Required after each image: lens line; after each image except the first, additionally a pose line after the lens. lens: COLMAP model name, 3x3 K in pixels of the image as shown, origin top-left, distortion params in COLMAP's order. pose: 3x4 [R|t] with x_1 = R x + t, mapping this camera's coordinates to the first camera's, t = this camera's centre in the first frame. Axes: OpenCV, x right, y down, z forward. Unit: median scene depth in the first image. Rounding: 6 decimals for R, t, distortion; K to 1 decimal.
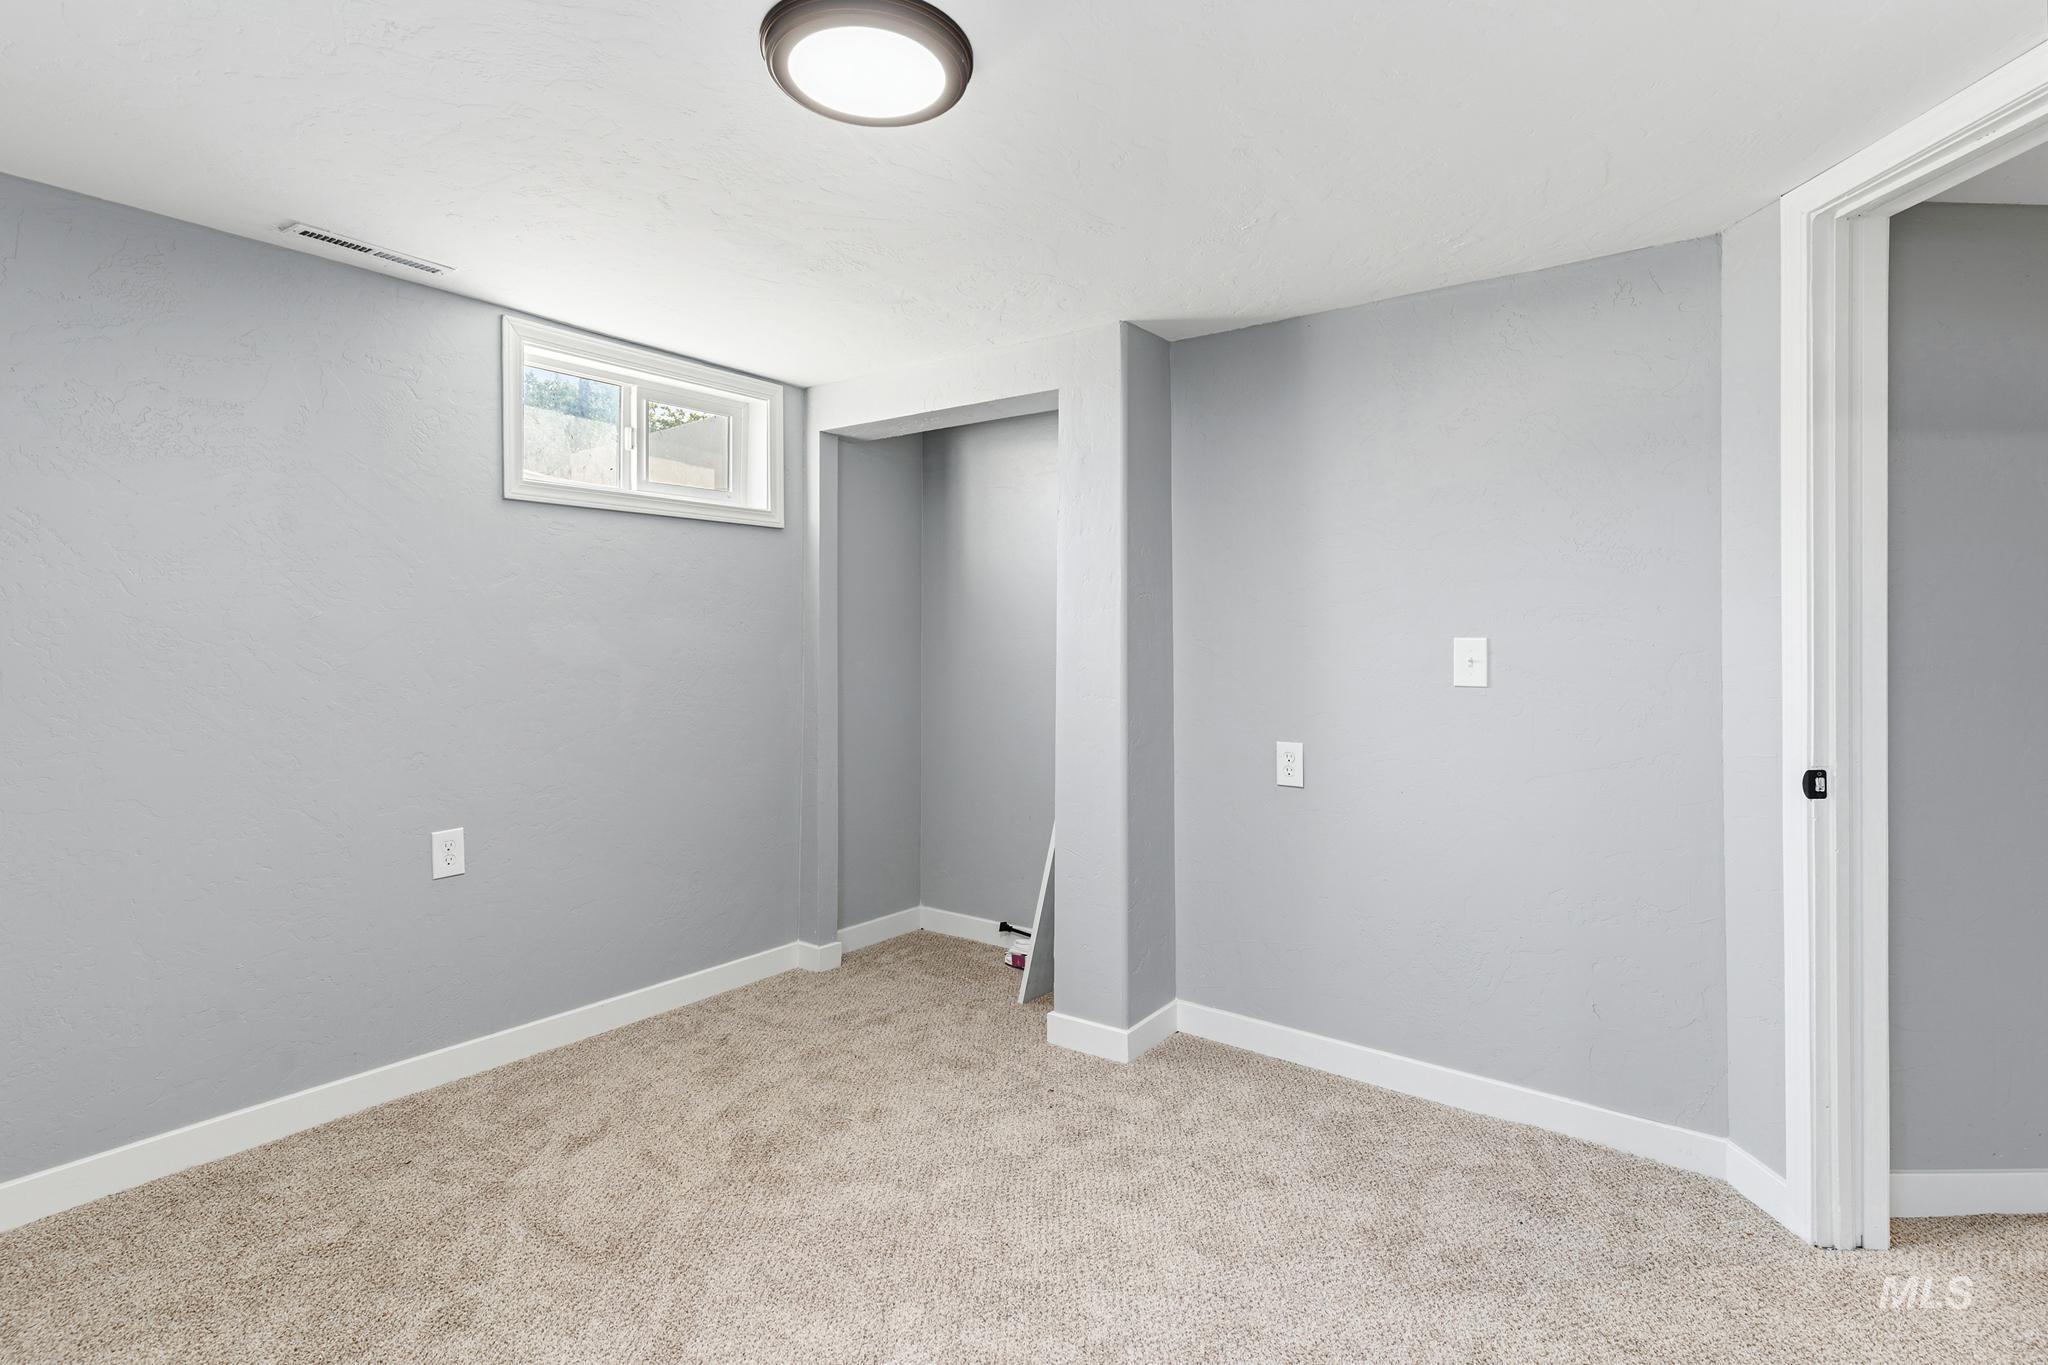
lens RADIAL K [[1000.2, 0, 1026.3], [0, 1000.2, 627.2], [0, 0, 1]] dist [0.000548, 0.000212]
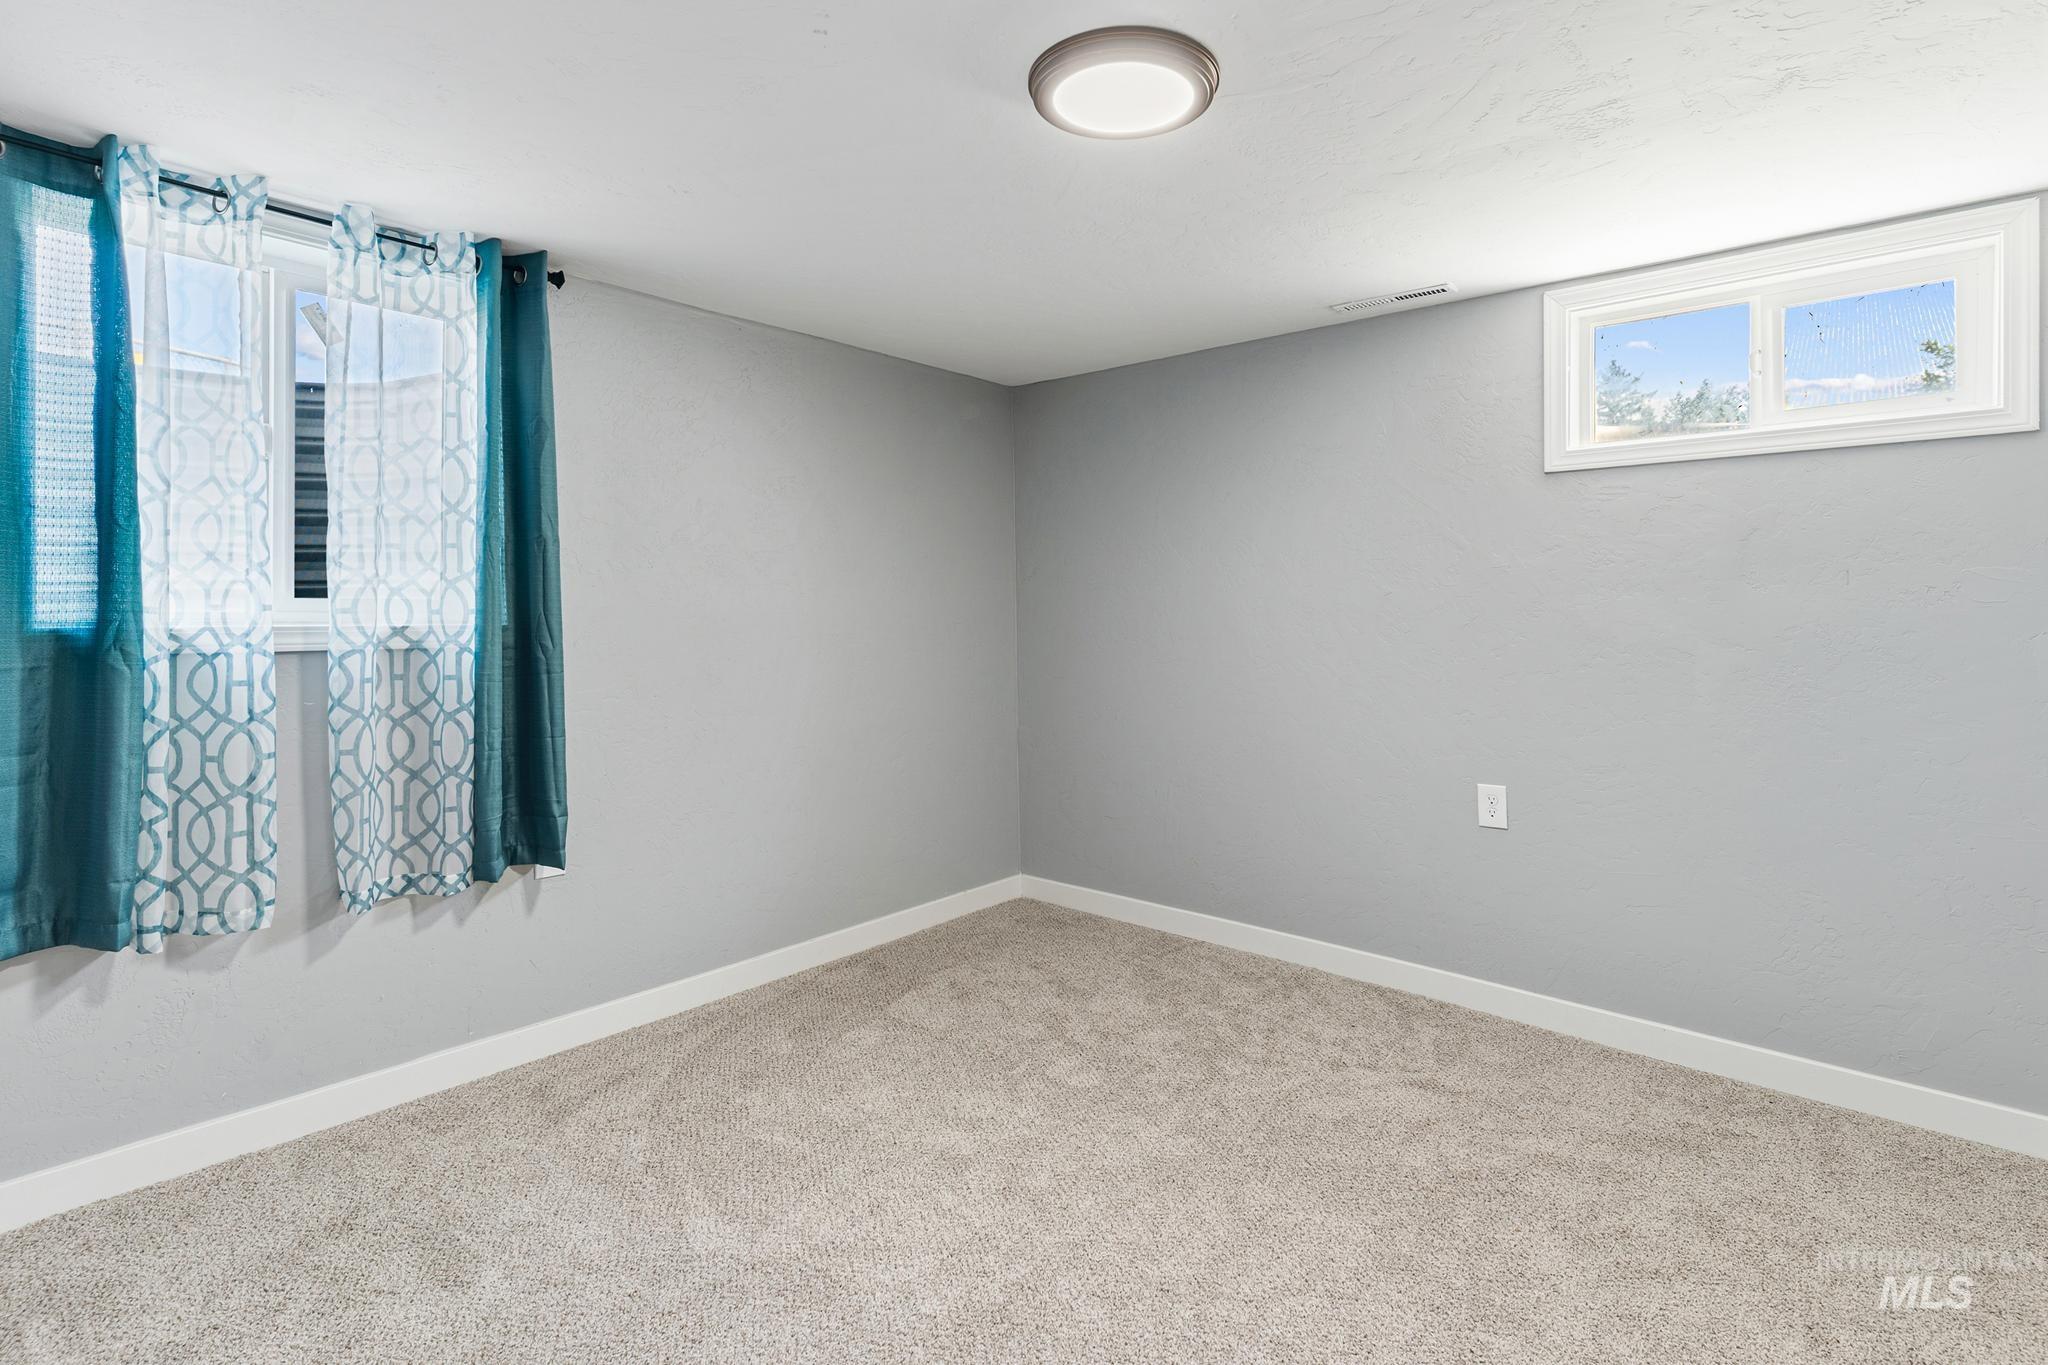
lens RADIAL K [[1005.3, 0, 1023.9], [0, 1005.3, 604.3], [0, 0, 1]] dist [0.002740, 0.000999]
pose [[-0.090129, -0.007205, -0.995904, 0.656969], [0.009088, 0.999926, -0.008057, 0.009622], [0.995889, -0.009777, -0.090057, 0.676806]]
